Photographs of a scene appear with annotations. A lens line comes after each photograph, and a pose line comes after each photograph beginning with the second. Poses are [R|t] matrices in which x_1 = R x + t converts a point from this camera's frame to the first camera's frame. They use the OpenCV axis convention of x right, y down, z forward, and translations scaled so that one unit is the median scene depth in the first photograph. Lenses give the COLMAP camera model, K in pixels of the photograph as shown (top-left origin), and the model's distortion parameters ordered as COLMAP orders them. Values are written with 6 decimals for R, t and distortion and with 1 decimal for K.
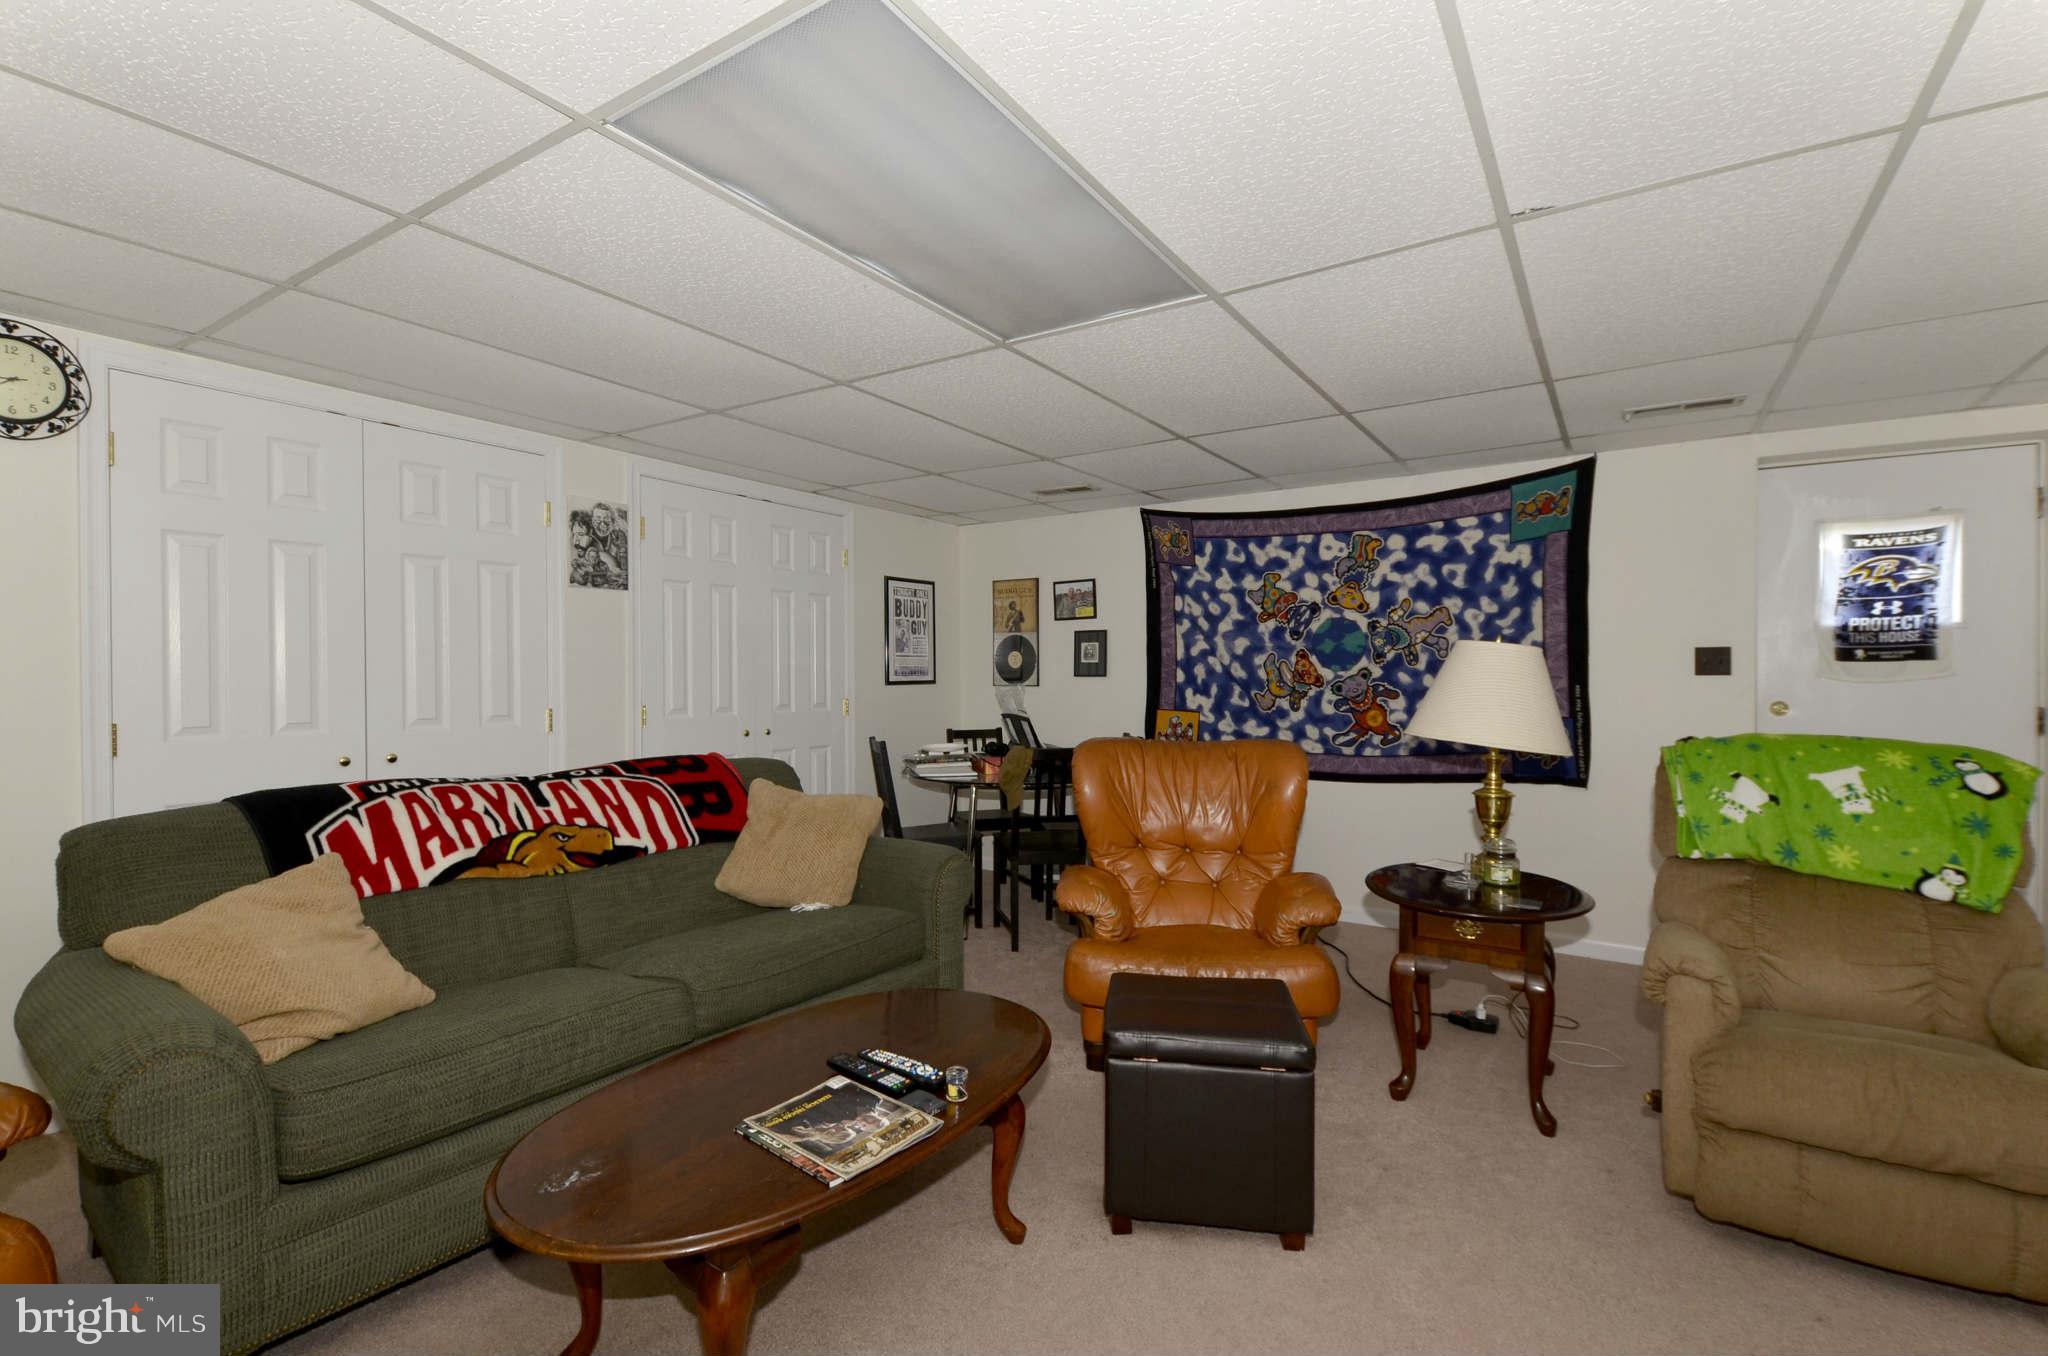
lens RADIAL K [[911.7, 0, 1017.4], [0, 911.7, 683.6], [0, 0, 1]] dist [0.020944, -0.016528]
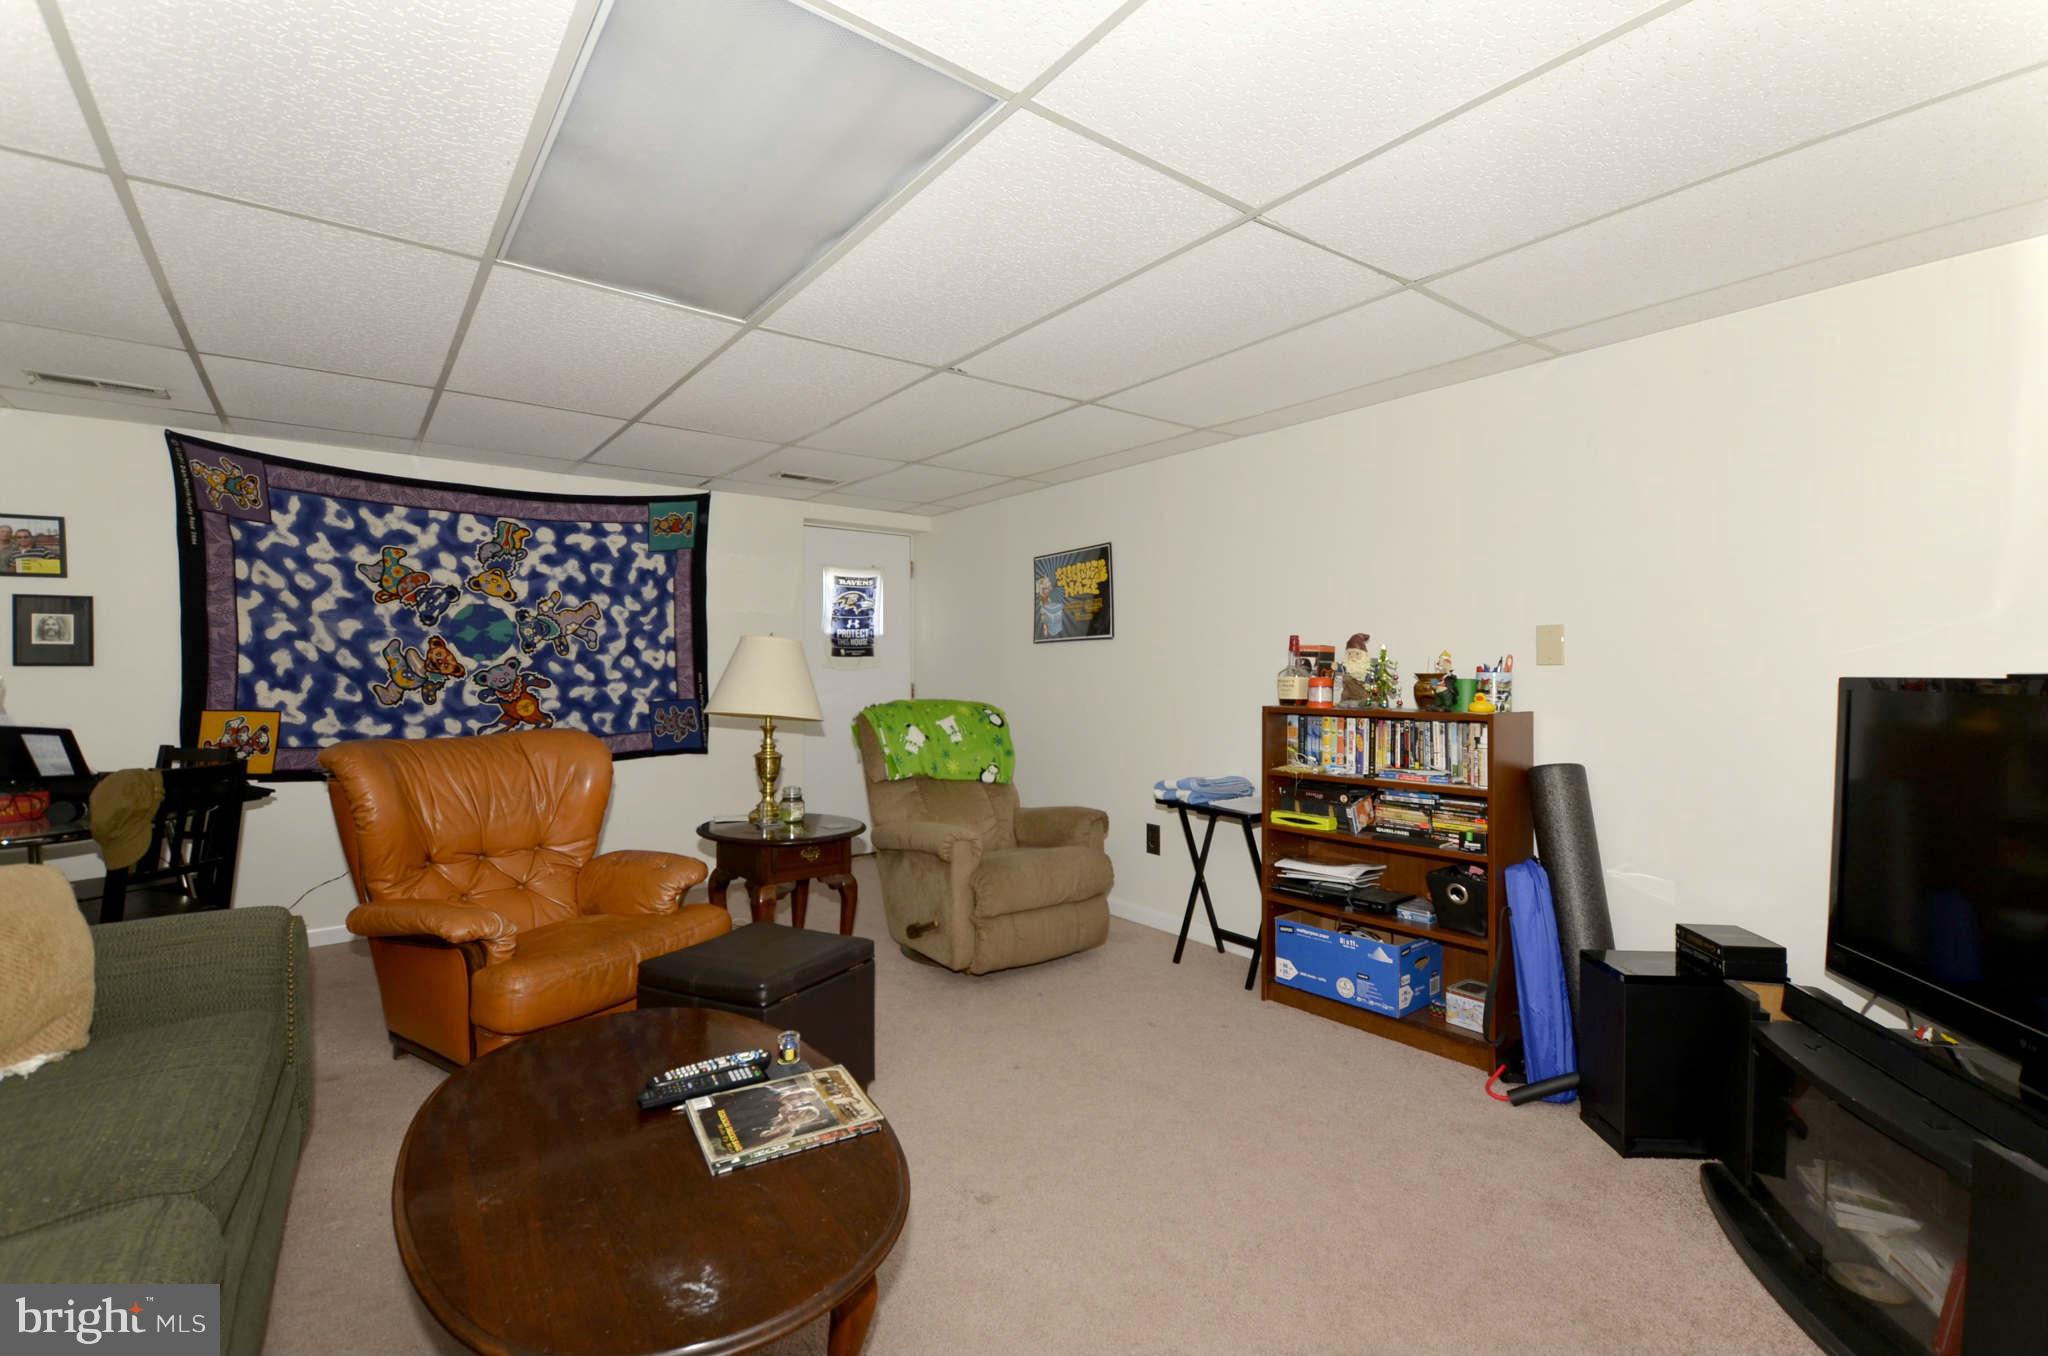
lens RADIAL K [[911.7, 0, 1017.4], [0, 911.7, 683.6], [0, 0, 1]] dist [0.020944, -0.016528]
pose [[0.327176, -0.015204, 0.944841, -0.390273], [0.009671, 0.999872, 0.012740, 0.004064], [-0.944914, 0.004970, 0.327282, 0.165533]]
